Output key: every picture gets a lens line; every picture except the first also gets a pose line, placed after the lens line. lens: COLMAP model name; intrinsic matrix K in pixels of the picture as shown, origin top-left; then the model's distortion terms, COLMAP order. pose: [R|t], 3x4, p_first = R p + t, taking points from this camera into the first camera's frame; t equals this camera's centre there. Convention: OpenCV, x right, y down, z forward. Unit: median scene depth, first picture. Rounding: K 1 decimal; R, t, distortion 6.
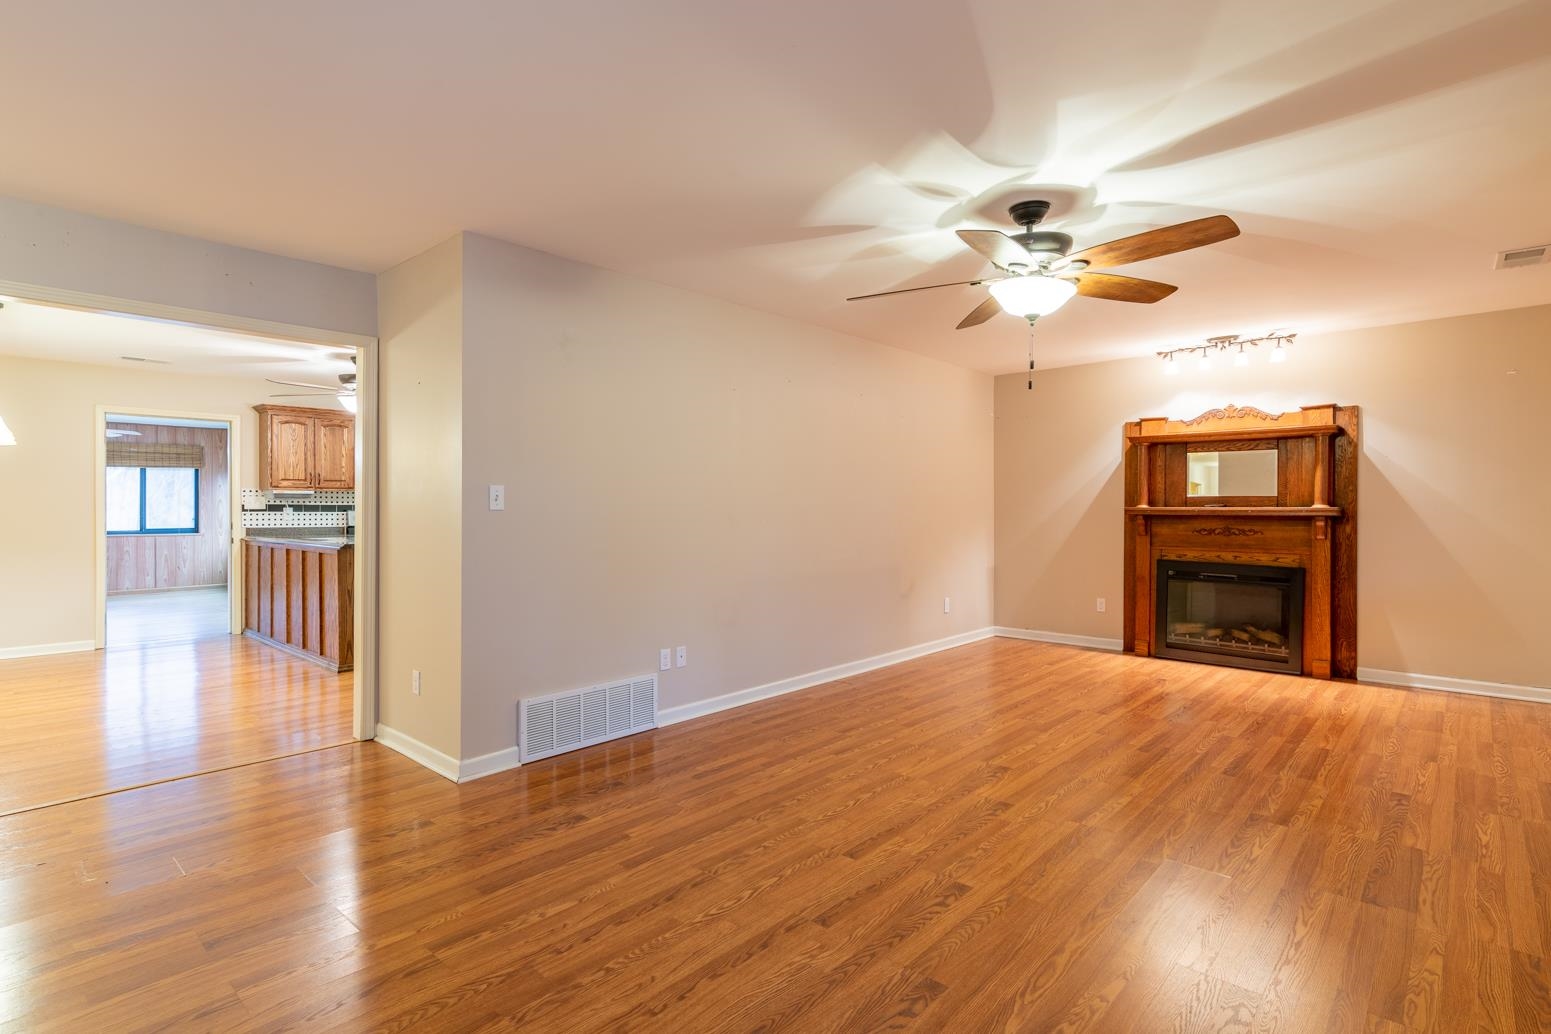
lens RADIAL K [[757.0, 0, 774.9], [0, 757.0, 511.7], [0, 0, 1]] dist [0.001798, 0.000217]
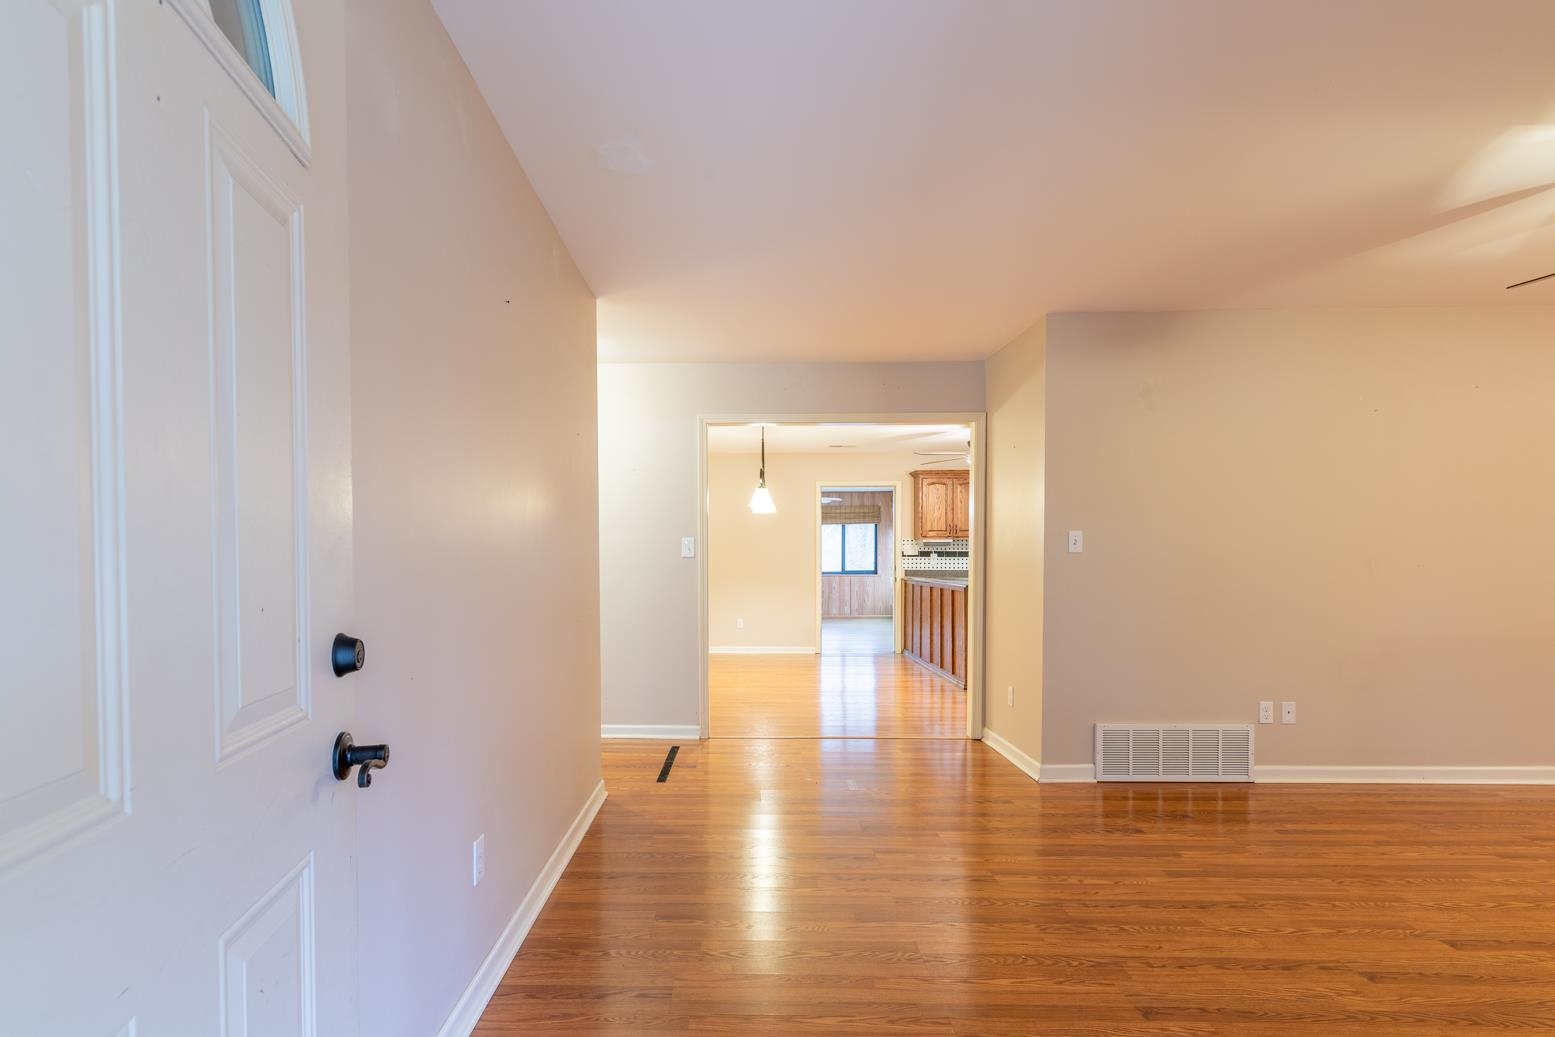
lens RADIAL K [[760.2, 0, 774.4], [0, 760.2, 575.8], [0, 0, 1]] dist [-0.000213, -0.000111]
pose [[0.705569, 0.015790, -0.708466, 0.086887], [0.000756, 0.999734, 0.023034, 0.003958], [0.708641, -0.016787, 0.705369, -0.088530]]
